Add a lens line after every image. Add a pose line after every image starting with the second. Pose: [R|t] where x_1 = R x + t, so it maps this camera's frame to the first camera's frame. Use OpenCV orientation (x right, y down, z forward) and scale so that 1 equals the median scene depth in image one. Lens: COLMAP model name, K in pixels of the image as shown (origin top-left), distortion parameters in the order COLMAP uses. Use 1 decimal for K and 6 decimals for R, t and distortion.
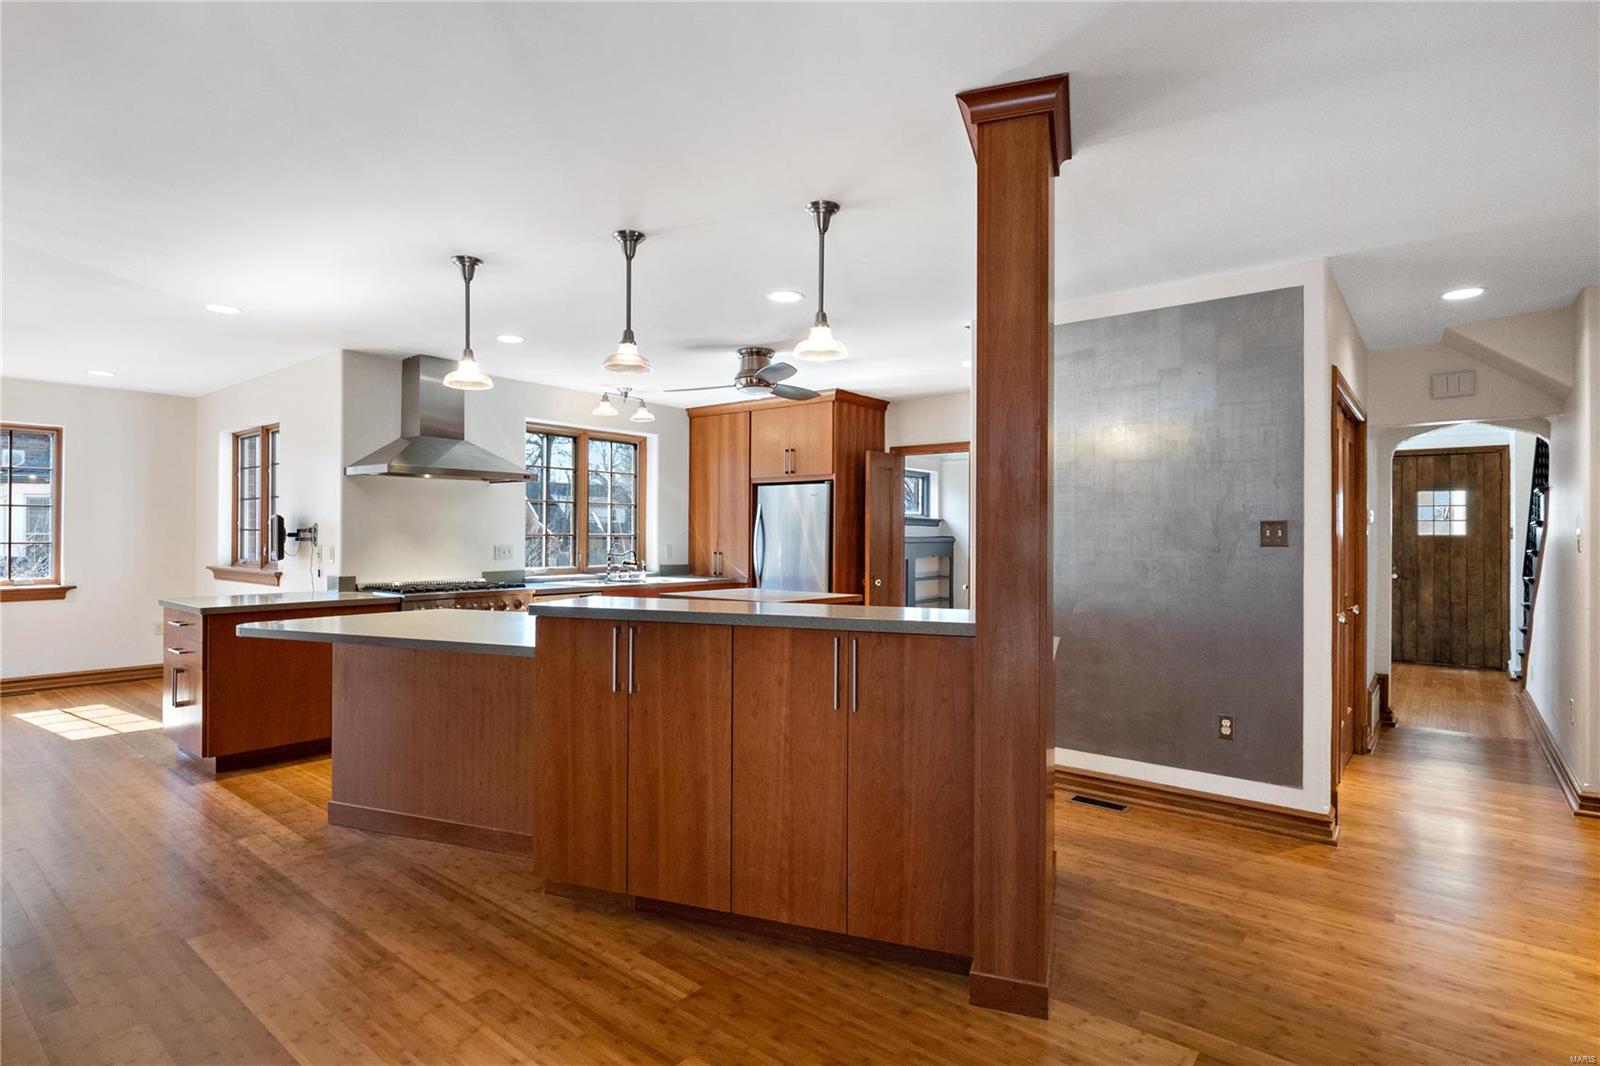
lens RADIAL K [[808.2, 0, 798.5], [0, 808.2, 533.4], [0, 0, 1]] dist [-0.000860, -0.000162]
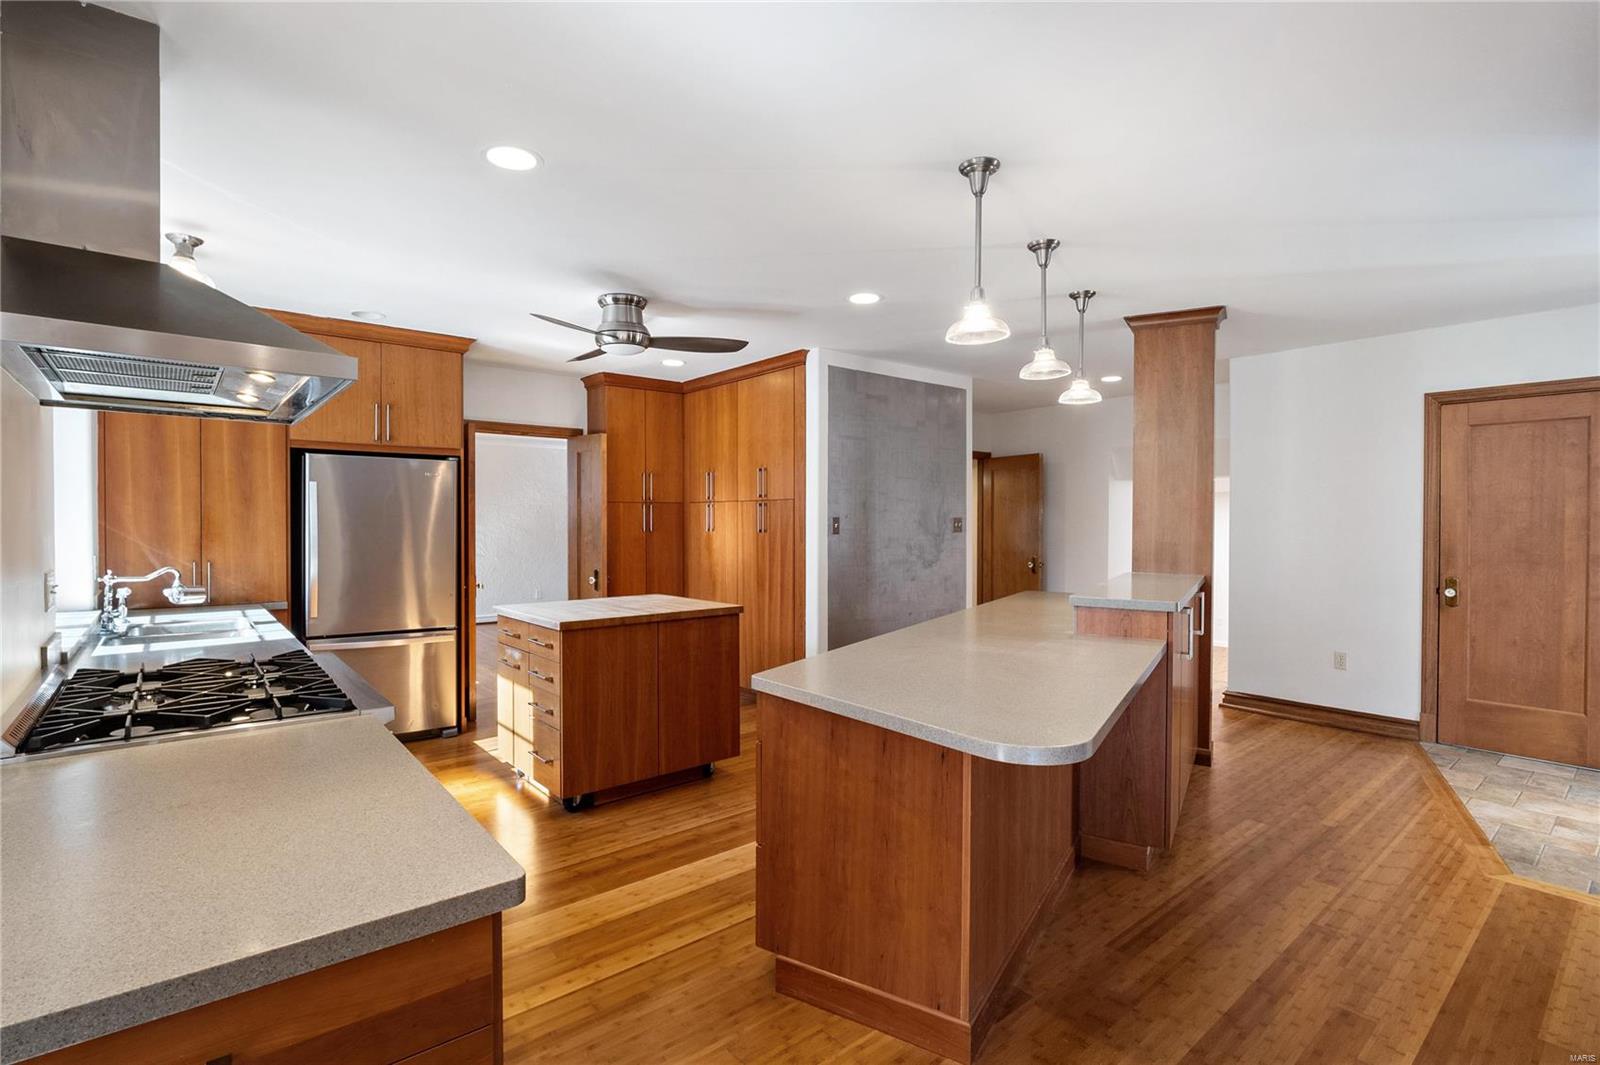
lens RADIAL K [[755.1, 0, 799.0], [0, 755.1, 525.4], [0, 0, 1]] dist [-0.009395, -0.001425]
pose [[0.190716, -0.014027, 0.981545, -1.579588], [-0.000337, 0.999897, 0.014355, -0.030684], [-0.981645, -0.003068, 0.190692, 1.452131]]
